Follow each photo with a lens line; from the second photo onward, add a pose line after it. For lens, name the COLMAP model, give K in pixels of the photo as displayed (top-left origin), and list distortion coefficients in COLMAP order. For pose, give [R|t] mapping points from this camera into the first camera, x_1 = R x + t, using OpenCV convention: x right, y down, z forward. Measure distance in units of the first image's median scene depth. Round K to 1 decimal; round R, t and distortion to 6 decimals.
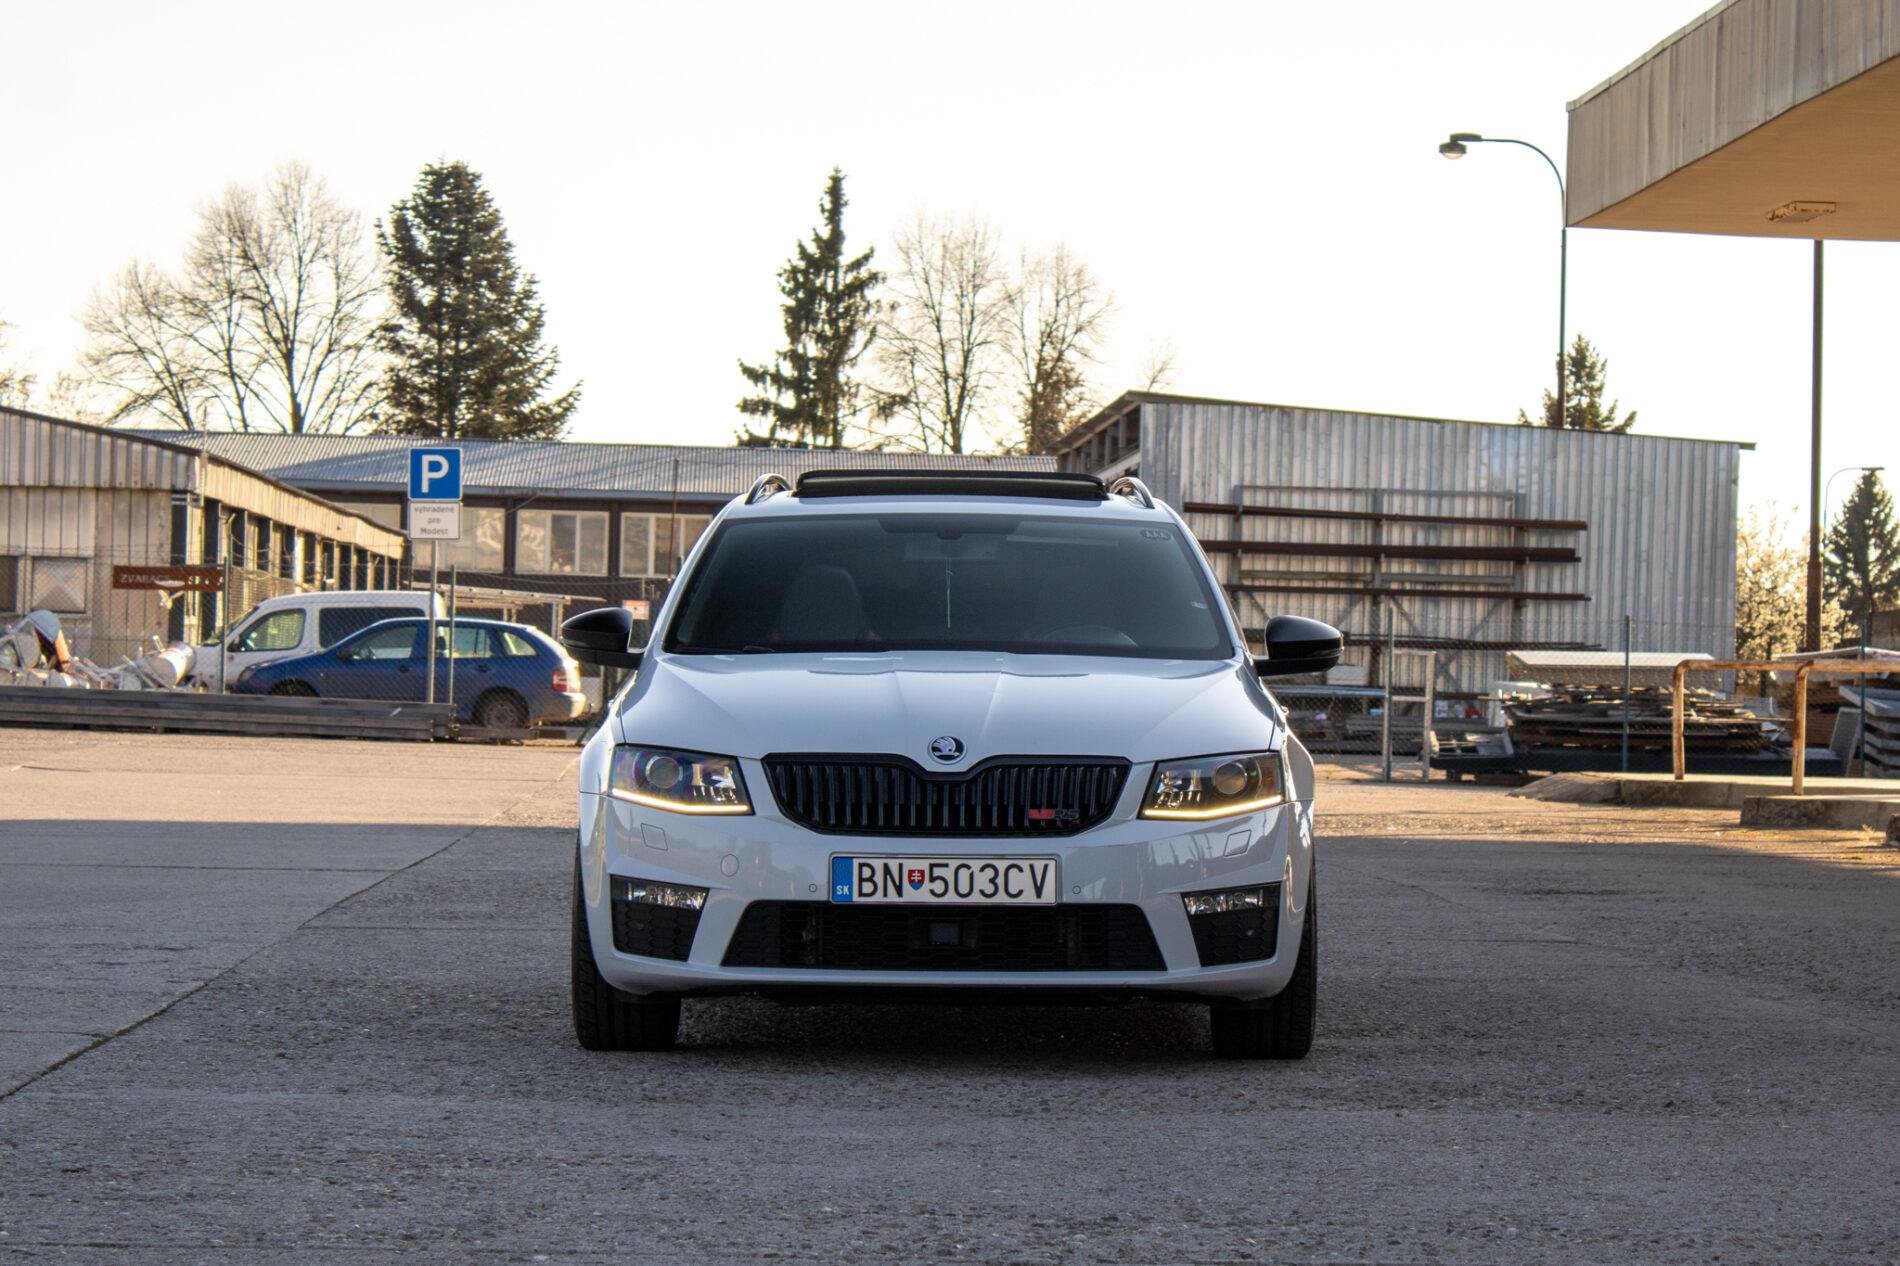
lens RADIAL K [[7148.6, 0, 912.3], [0, 7148.6, 636.6], [0, 0, 1]] dist [0.168407, 2.093817]
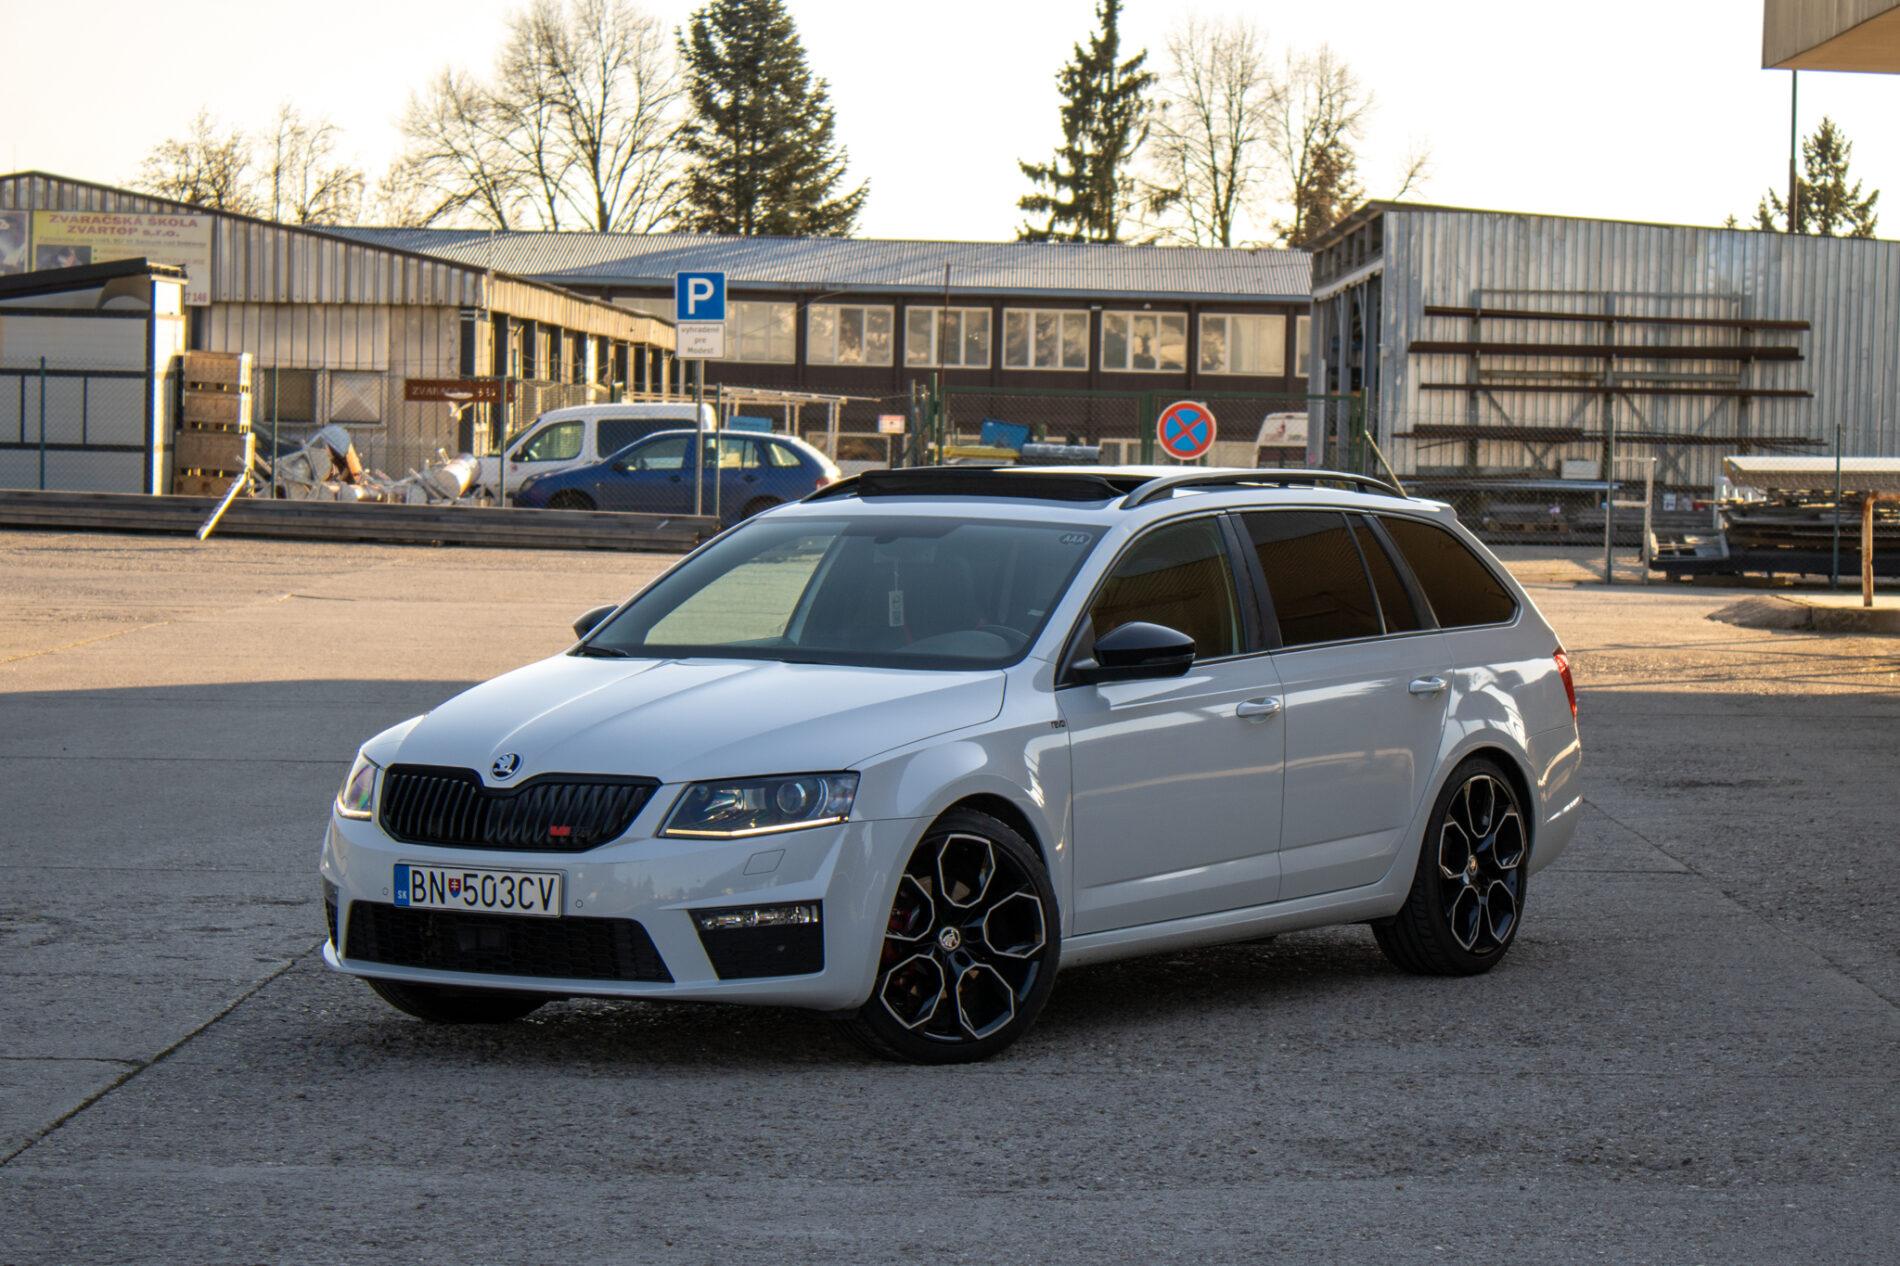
lens RADIAL K [[6510.7, 0, 1032.9], [0, 6510.7, 670.4], [0, 0, 1]] dist [0.148676, 1.969135]
pose [[0.999185, -0.003301, -0.040220, 0.018665], [0.005536, 0.998438, 0.055590, -0.018835], [0.039973, -0.055767, 0.997643, 0.037327]]
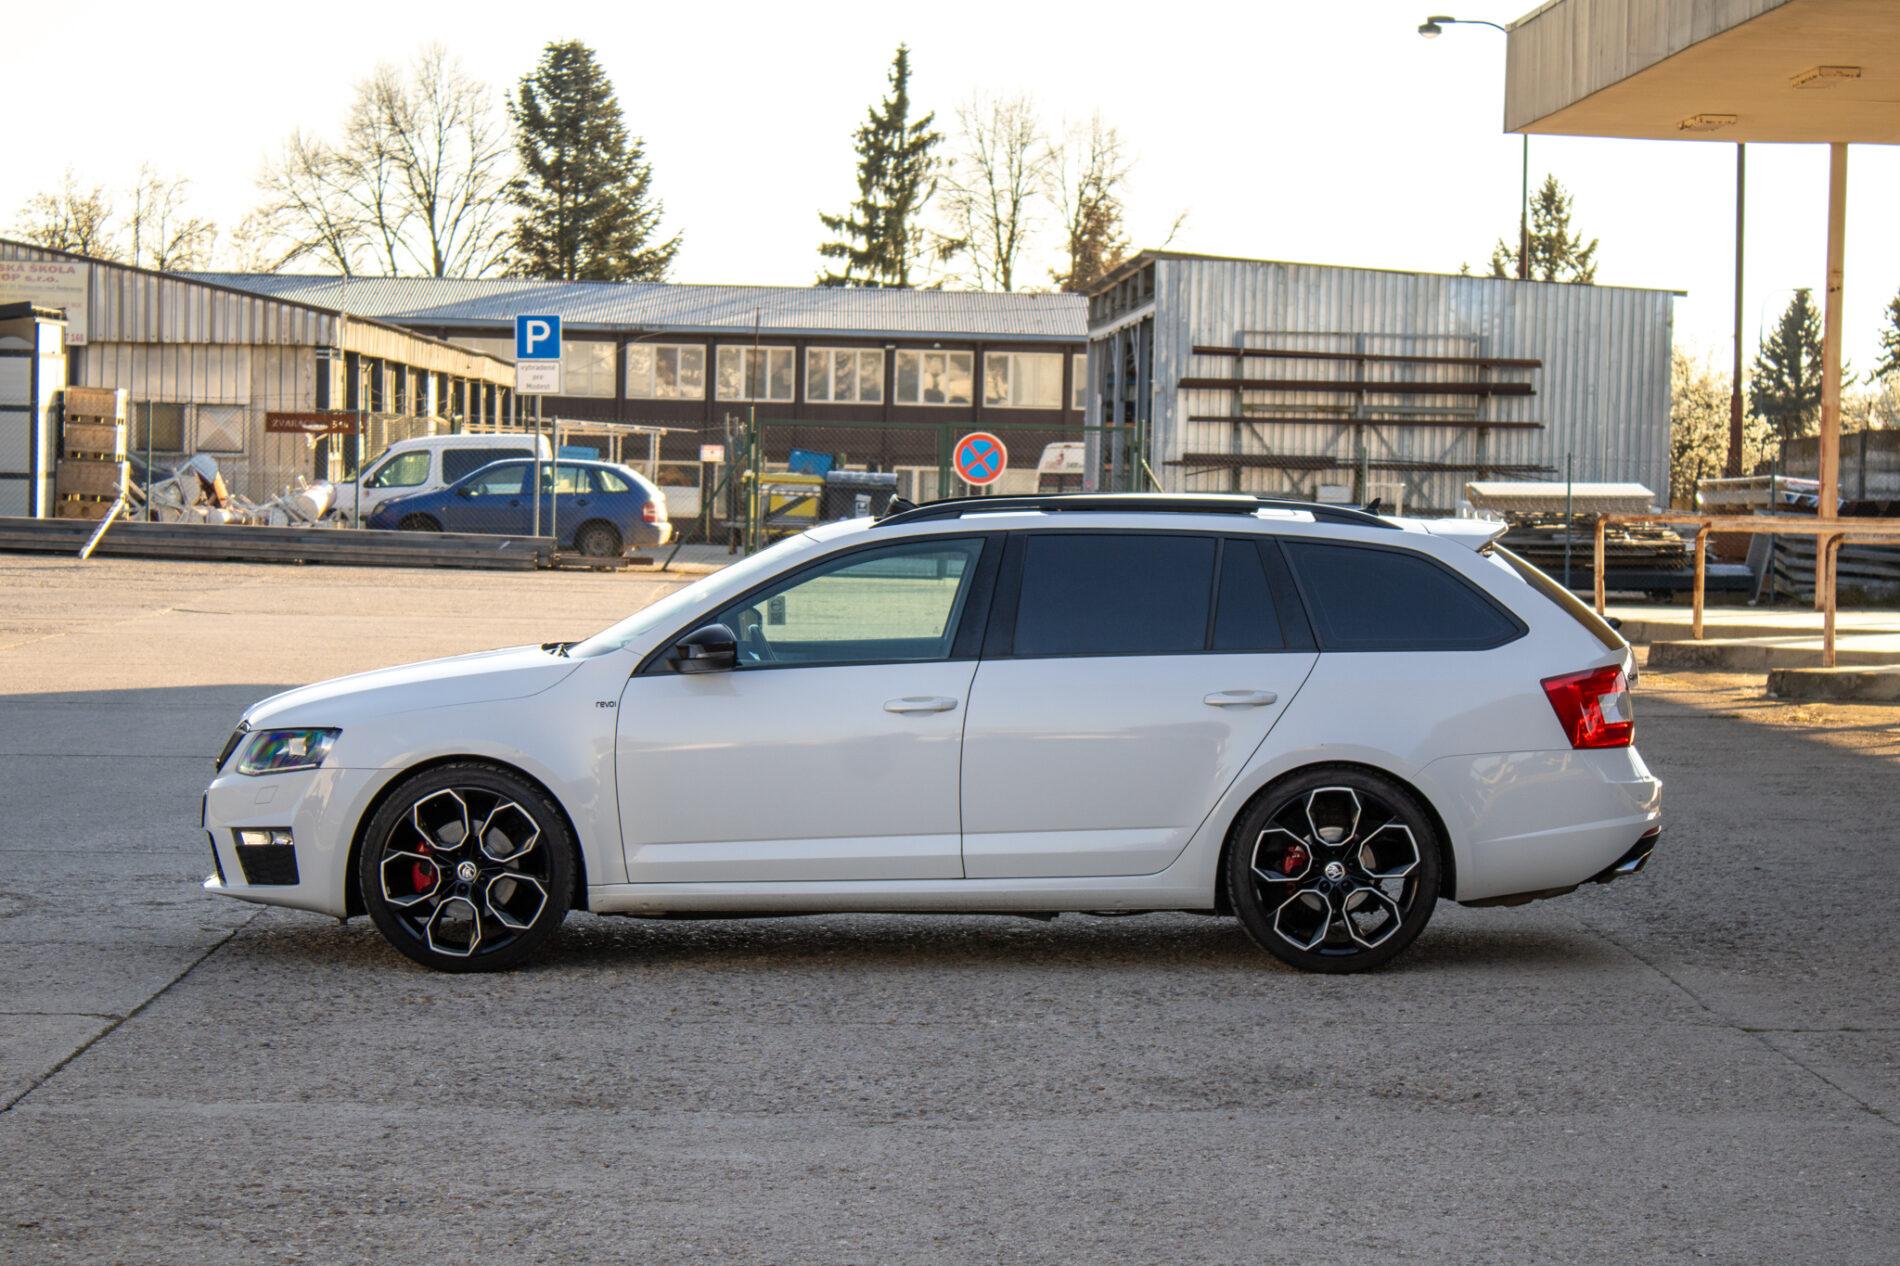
lens RADIAL K [[6072.3, 0, 950.0], [0, 6072.3, 633.0], [0, 0, 1]] dist [0.203565, 1.238453]
pose [[0.999873, -0.004896, -0.015135, 0.013248], [0.005616, 0.998838, 0.047864, -0.019591], [0.014883, -0.047943, 0.998739, 0.013506]]
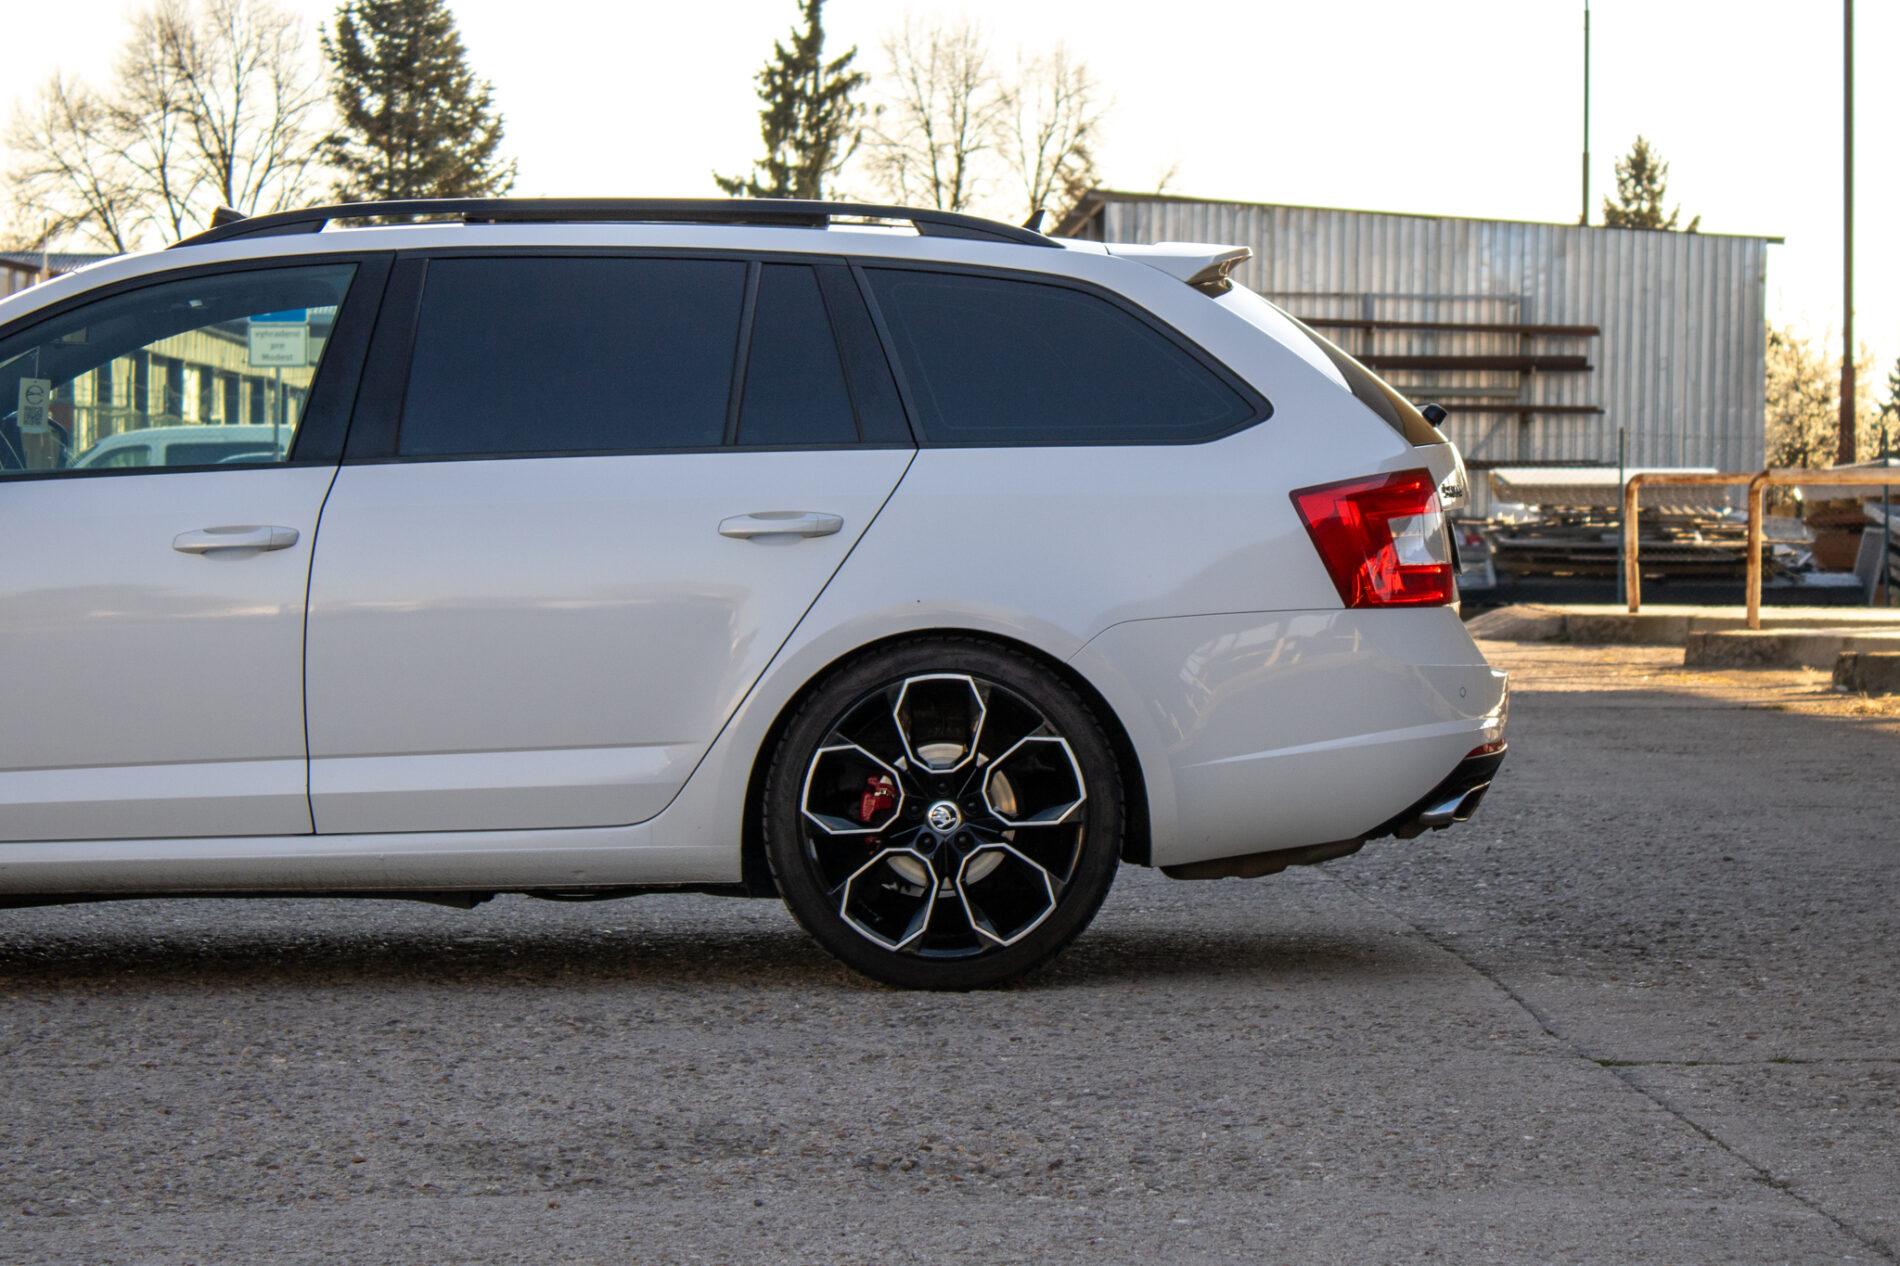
lens RADIAL K [[6660.2, 0, 987.4], [0, 6660.2, 634.1], [0, 0, 1]] dist [0.162661, 1.844566]
pose [[0.999442, -0.013208, -0.030696, 0.042189], [0.013917, 0.999639, 0.023000, 0.002358], [0.030381, -0.023415, 0.999264, 0.154257]]
